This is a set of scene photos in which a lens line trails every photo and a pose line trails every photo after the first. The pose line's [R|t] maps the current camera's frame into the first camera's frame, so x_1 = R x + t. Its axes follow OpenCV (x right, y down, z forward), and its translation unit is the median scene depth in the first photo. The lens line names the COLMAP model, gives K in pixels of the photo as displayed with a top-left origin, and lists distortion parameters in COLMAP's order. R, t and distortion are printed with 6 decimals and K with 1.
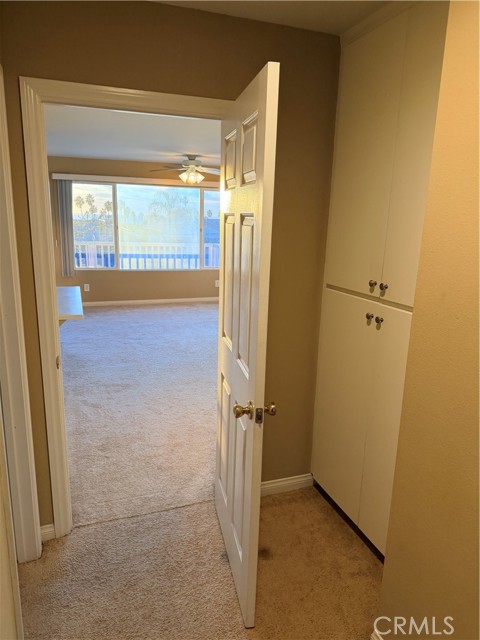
lens RADIAL K [[445.8, 0, 254.1], [0, 445.8, 324.7], [0, 0, 1]] dist [0.040211, -0.048823]
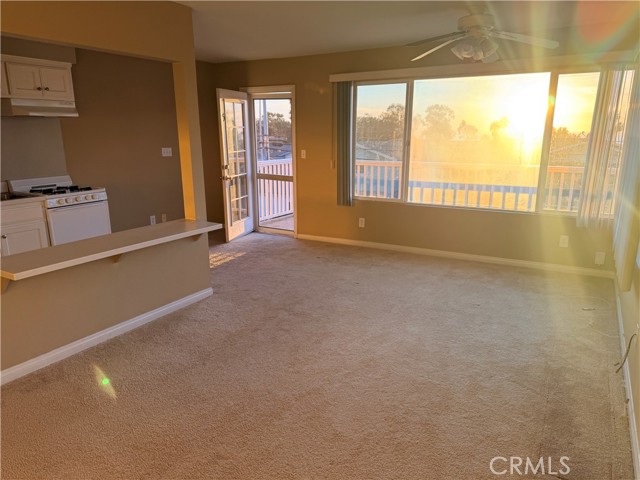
lens RADIAL K [[445.8, 0, 319.4], [0, 445.8, 247.7], [0, 0, 1]] dist [0.040211, -0.048823]
pose [[0.597212, 0.162718, -0.785405, 0.192018], [-0.159883, 0.983705, 0.082228, -0.092151], [0.785987, 0.076465, 0.613496, 0.479304]]
